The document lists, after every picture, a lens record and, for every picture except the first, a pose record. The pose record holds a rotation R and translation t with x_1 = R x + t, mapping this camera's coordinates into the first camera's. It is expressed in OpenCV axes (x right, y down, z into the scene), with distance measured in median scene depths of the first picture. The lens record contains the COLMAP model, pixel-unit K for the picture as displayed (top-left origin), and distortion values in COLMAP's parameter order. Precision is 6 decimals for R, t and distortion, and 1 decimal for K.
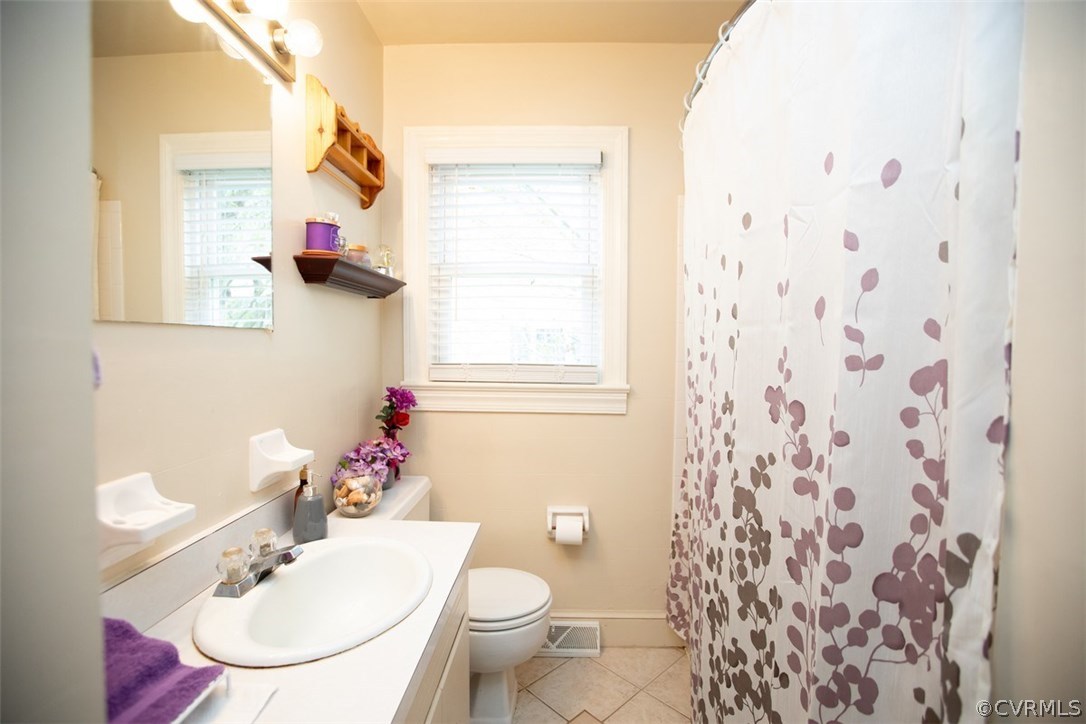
lens RADIAL K [[494.3, 0, 546.1], [0, 494.3, 360.8], [0, 0, 1]] dist [-0.072282, 0.040232]
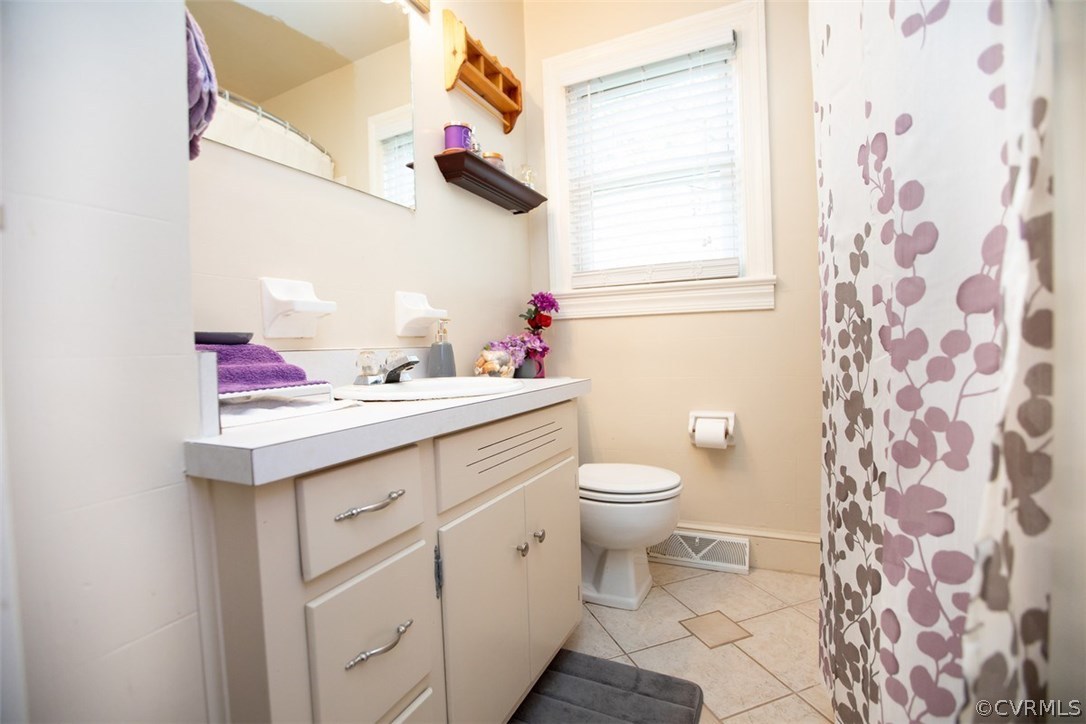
lens RADIAL K [[493.4, 0, 546.3], [0, 493.4, 362.0], [0, 0, 1]] dist [-0.044238, 0.013991]
pose [[0.913141, -0.024100, -0.406931, 0.233011], [0.020768, 0.999705, -0.012605, 0.343591], [0.407115, 0.003060, 0.913372, 0.007187]]
